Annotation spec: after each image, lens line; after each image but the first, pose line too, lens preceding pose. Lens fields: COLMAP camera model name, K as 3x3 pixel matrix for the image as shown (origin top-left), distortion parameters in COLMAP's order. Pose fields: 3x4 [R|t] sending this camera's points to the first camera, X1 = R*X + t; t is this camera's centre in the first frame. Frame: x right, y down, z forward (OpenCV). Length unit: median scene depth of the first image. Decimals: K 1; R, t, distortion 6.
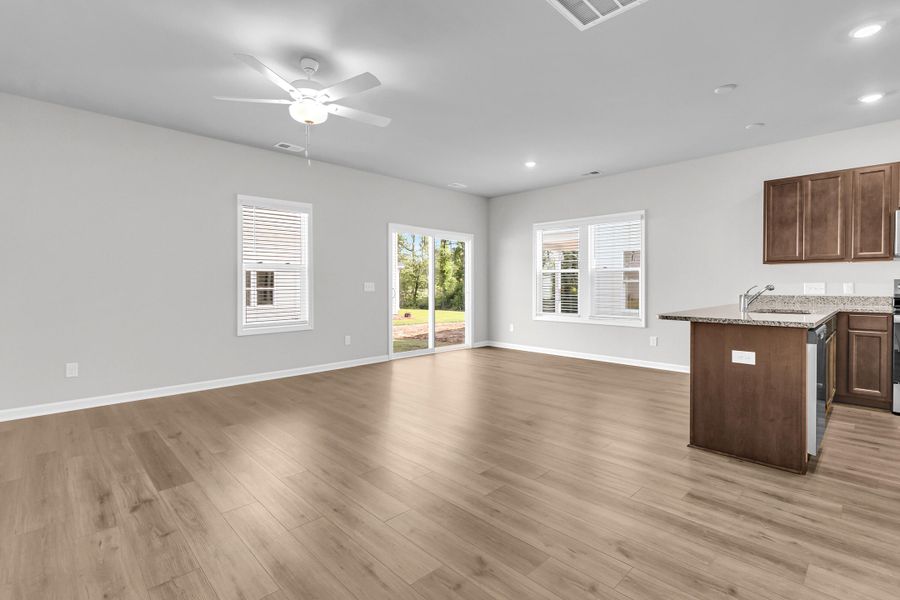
lens RADIAL K [[424.1, 0, 452.2], [0, 424.1, 288.9], [0, 0, 1]] dist [0.001376, 0.000613]
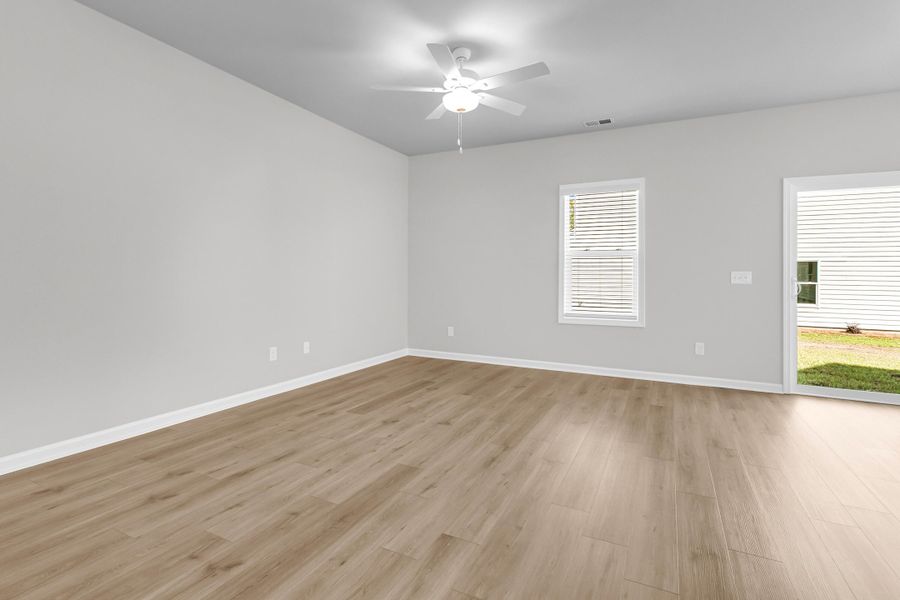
lens RADIAL K [[432.1, 0, 448.5], [0, 432.1, 273.8], [0, 0, 1]] dist [0.001699, -0.000296]
pose [[0.324552, -0.000810, -0.945868, 0.437804], [-0.019451, 0.999782, -0.007531, 0.005270], [0.945668, 0.020842, 0.324465, 0.448349]]
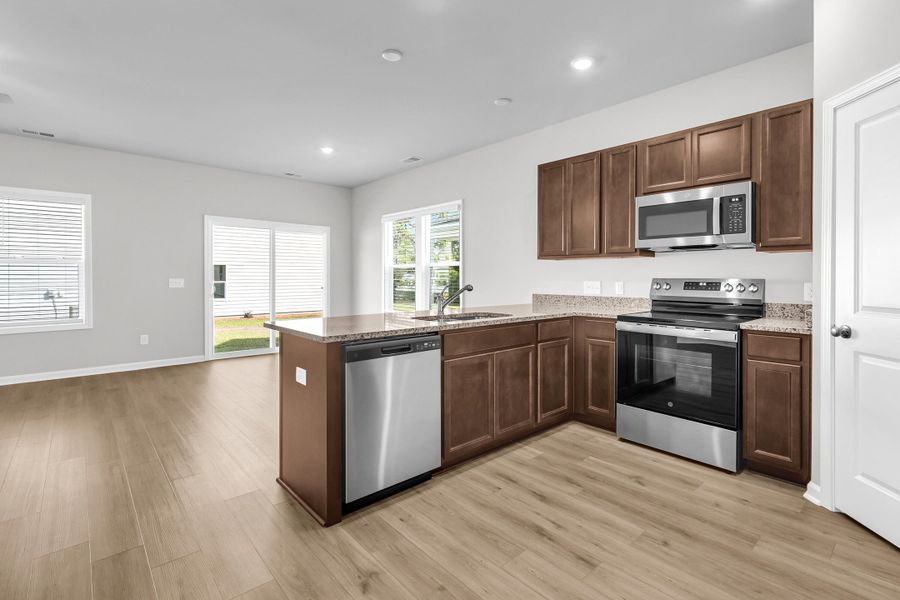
lens RADIAL K [[423.0, 0, 452.6], [0, 423.0, 277.7], [0, 0, 1]] dist [-0.000325, -0.000053]
pose [[0.999070, 0.003081, -0.043002, 0.634001], [-0.003486, 0.999950, -0.009346, -0.012768], [0.042971, 0.009488, 0.999031, 0.126476]]
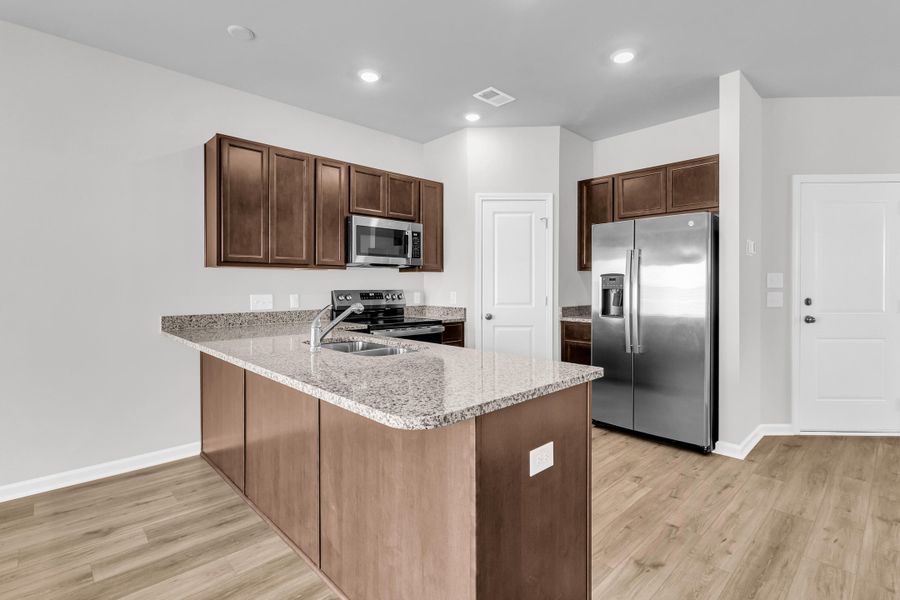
lens RADIAL K [[424.1, 0, 452.2], [0, 424.1, 288.9], [0, 0, 1]] dist [0.001376, 0.000613]
pose [[0.015518, -0.005737, 0.999863, 0.120584], [0.012478, 0.999907, 0.005543, -0.025270], [-0.999802, 0.012390, 0.015588, 0.686485]]
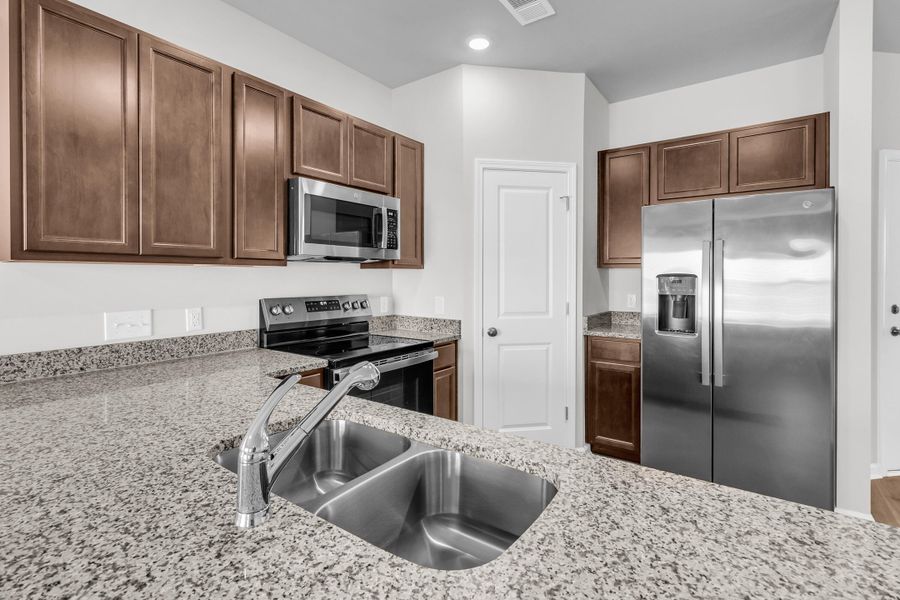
lens RADIAL K [[419.8, 0, 451.2], [0, 419.8, 279.8], [0, 0, 1]] dist [0.002730, 0.000449]
pose [[-0.172149, -0.005556, 0.985055, 0.415514], [0.012519, 0.999891, 0.007827, -0.045740], [-0.984991, 0.013679, -0.172061, 0.797844]]
